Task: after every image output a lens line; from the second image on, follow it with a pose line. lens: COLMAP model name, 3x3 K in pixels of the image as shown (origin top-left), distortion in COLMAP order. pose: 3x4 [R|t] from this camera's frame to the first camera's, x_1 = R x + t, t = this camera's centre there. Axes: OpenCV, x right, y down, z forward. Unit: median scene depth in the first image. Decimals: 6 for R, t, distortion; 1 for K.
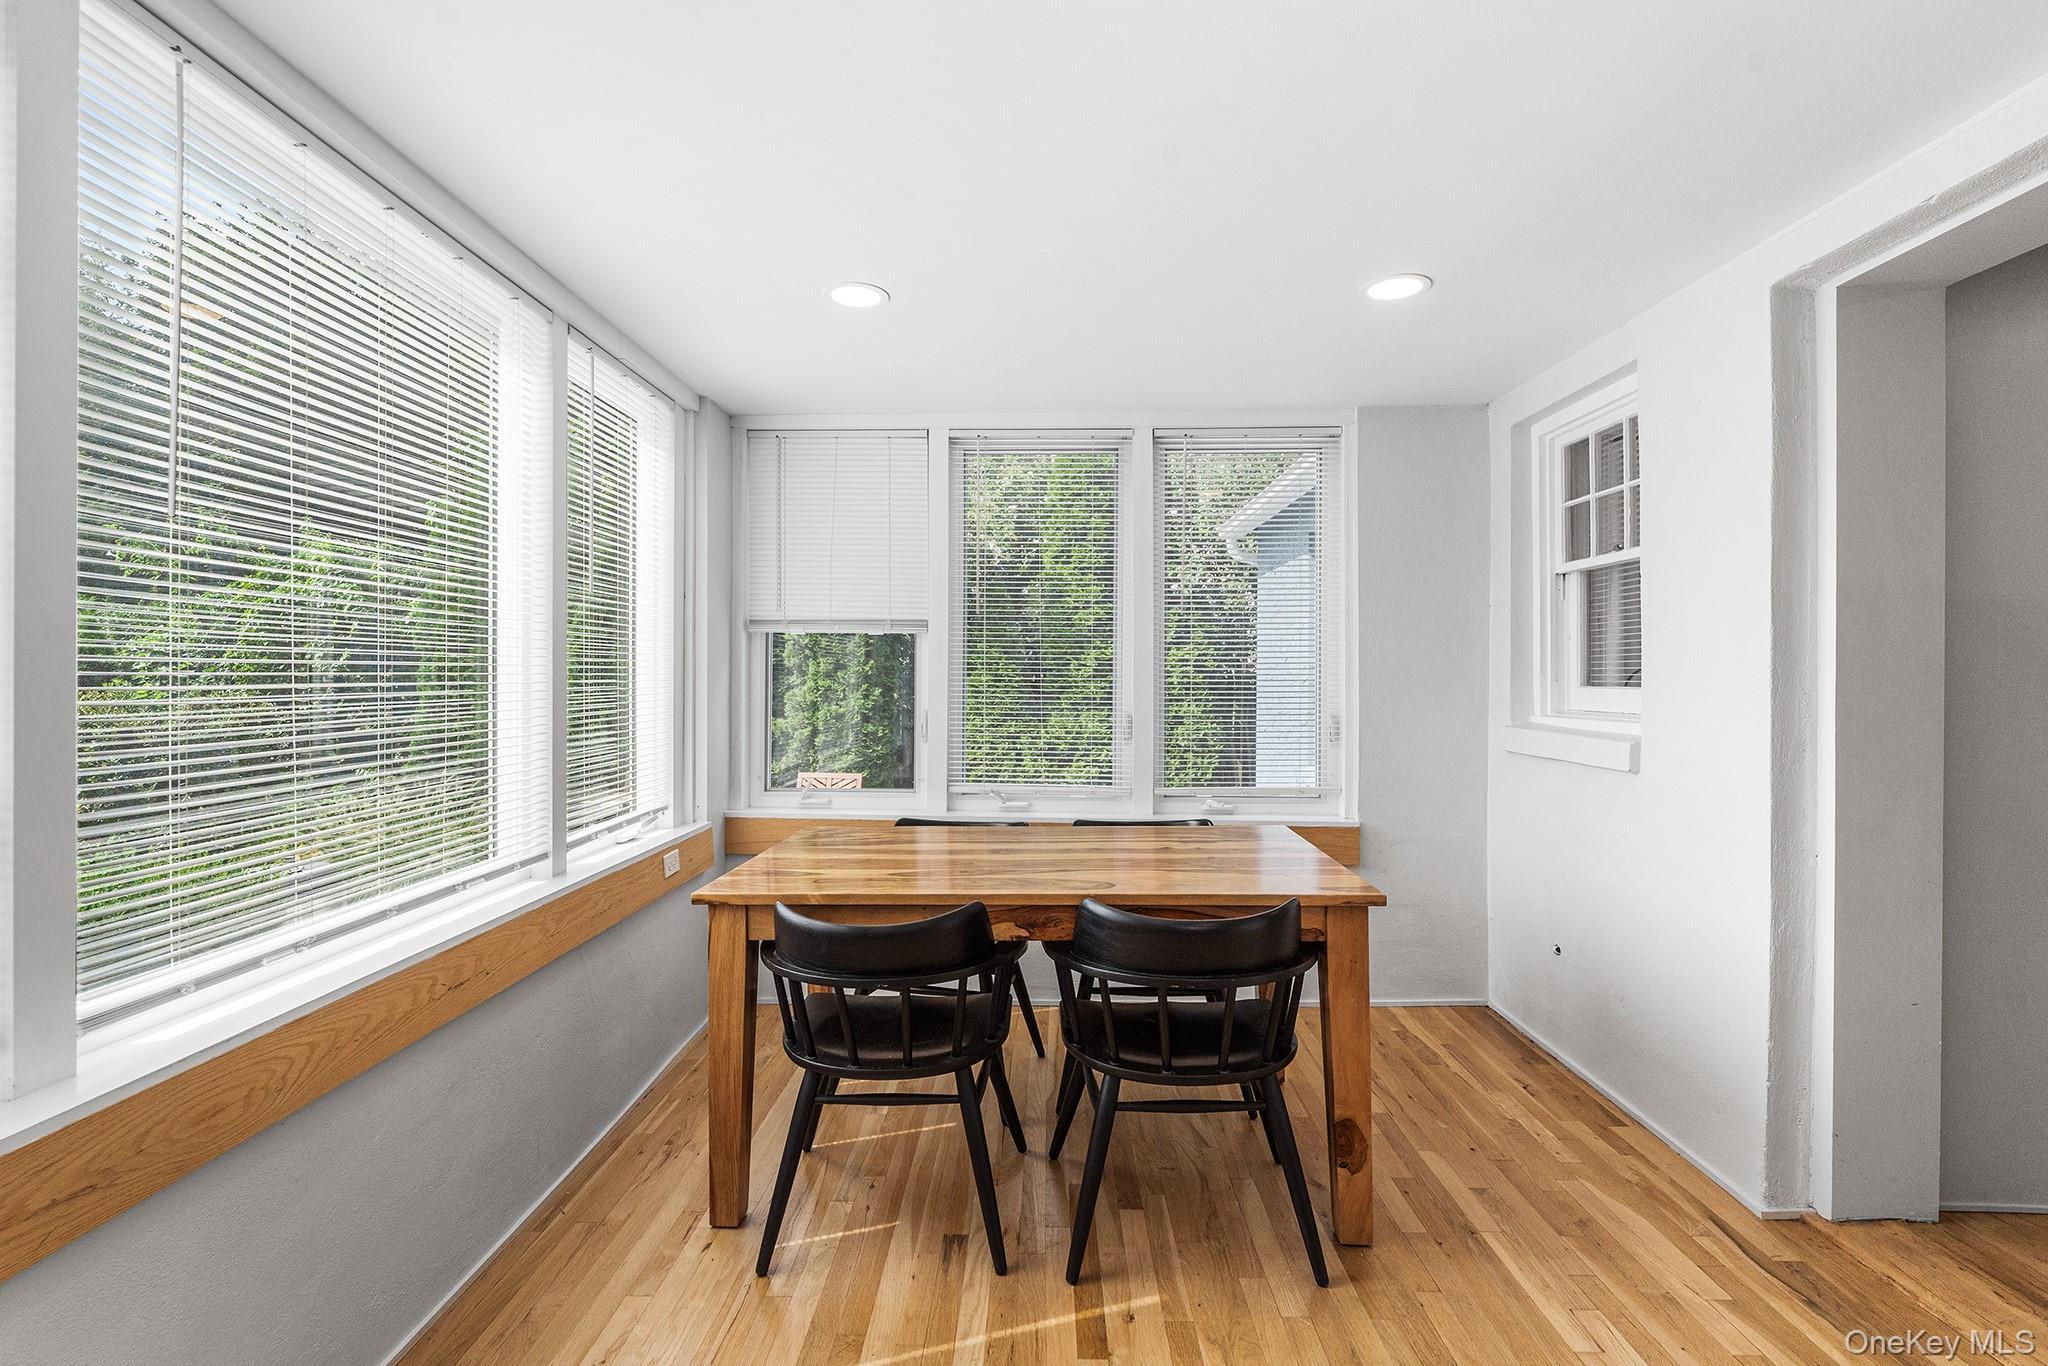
lens RADIAL K [[926.3, 0, 1009.7], [0, 926.3, 678.6], [0, 0, 1]] dist [-0.001776, 0.000409]
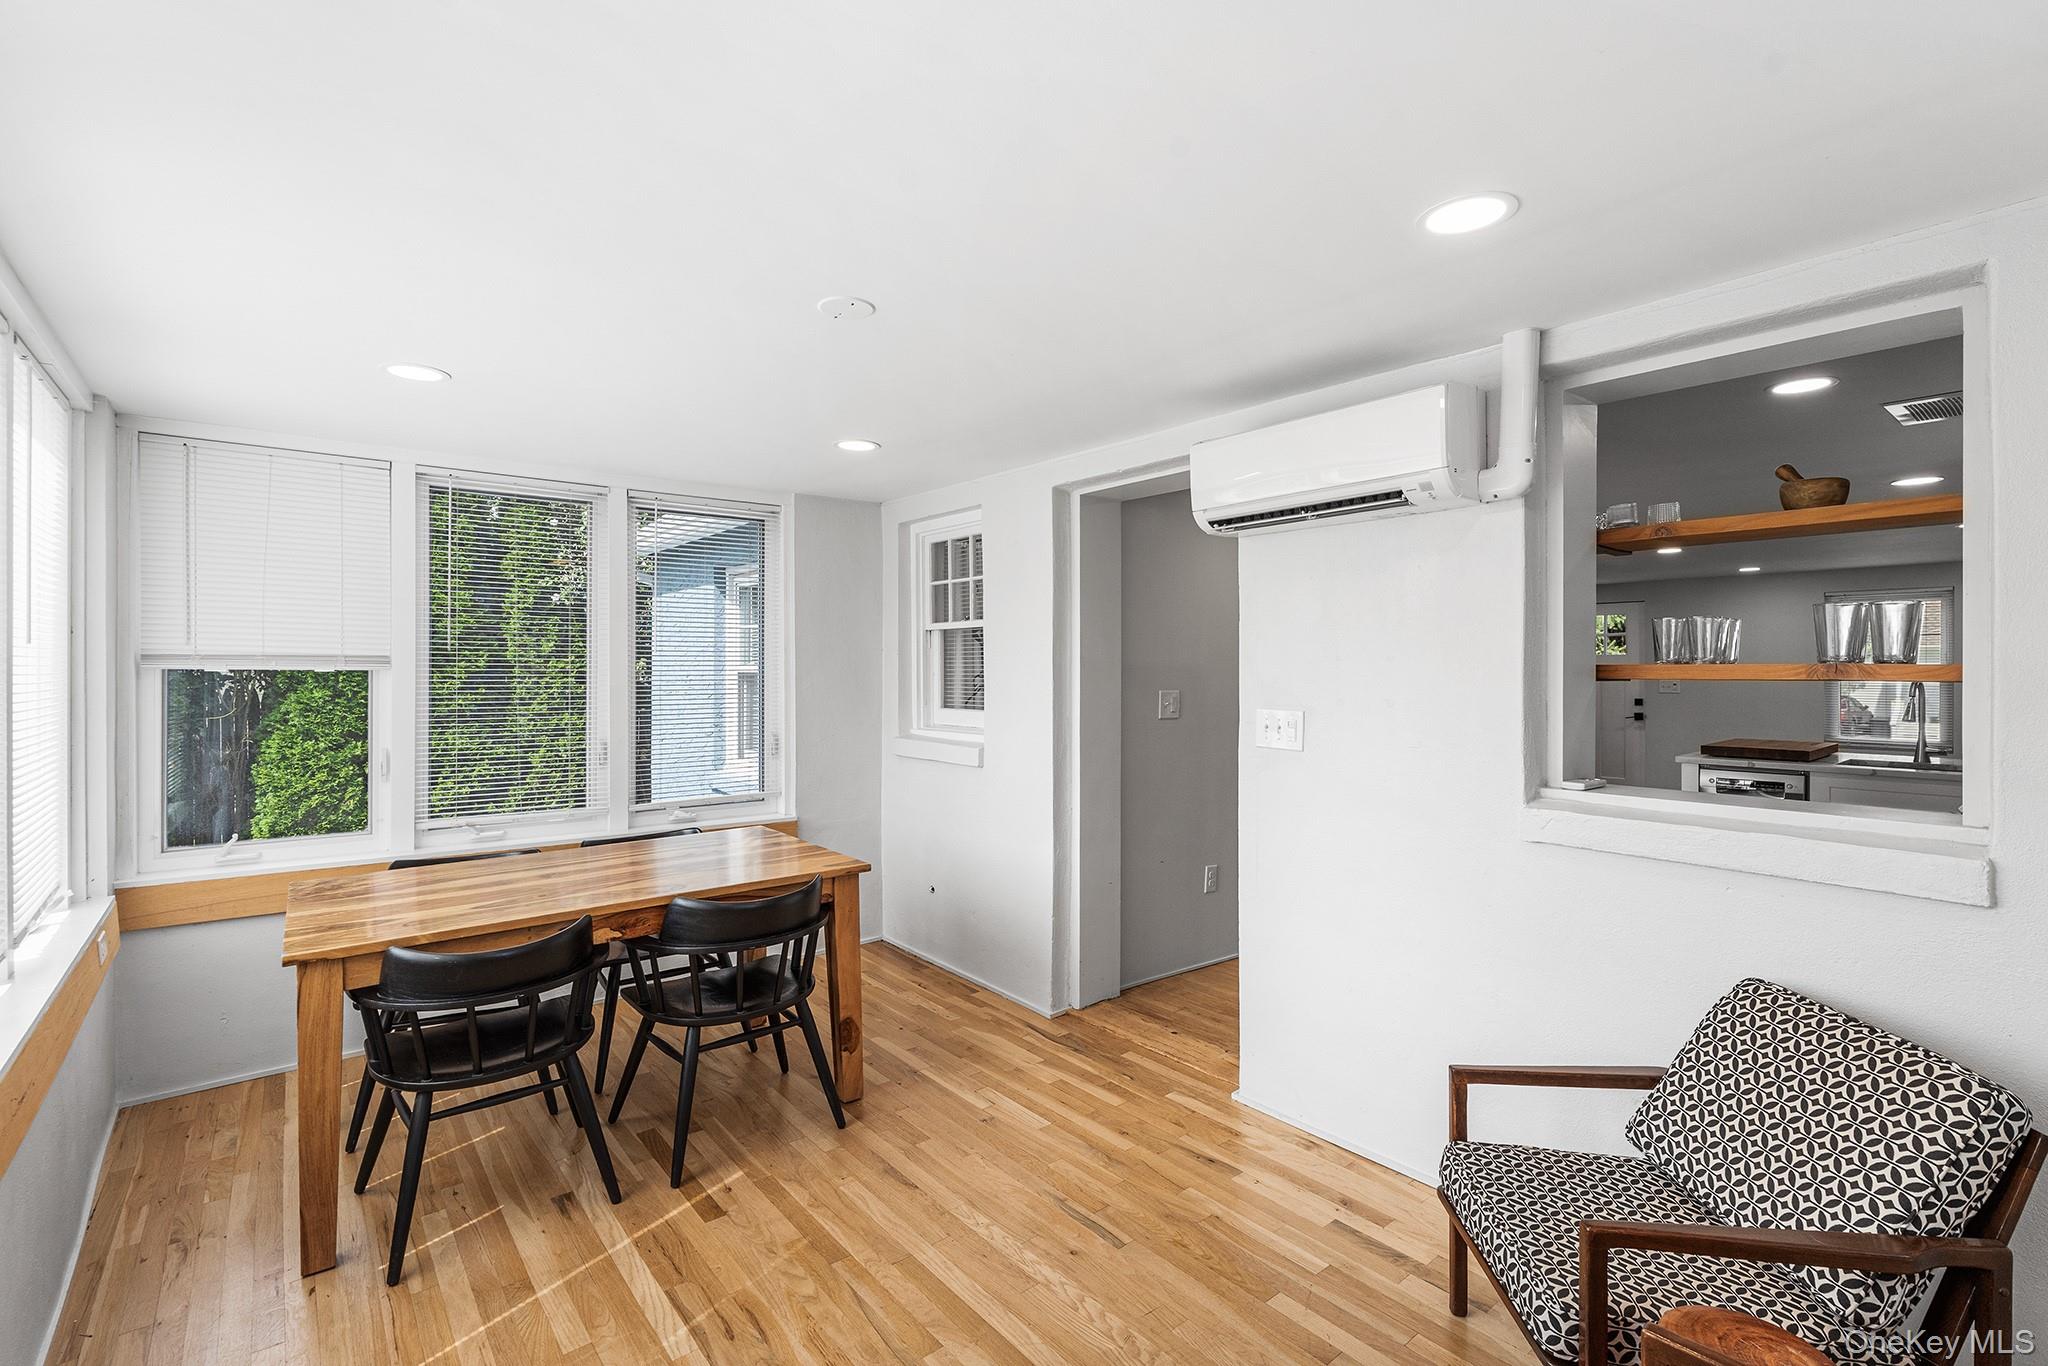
lens RADIAL K [[926.3, 0, 1029.8], [0, 926.3, 674.4], [0, 0, 1]] dist [-0.001776, 0.000409]
pose [[0.748815, -0.003035, 0.662772, -0.343977], [0.001254, 0.999994, 0.003163, -0.068775], [-0.662778, -0.001538, 0.748815, -0.262972]]
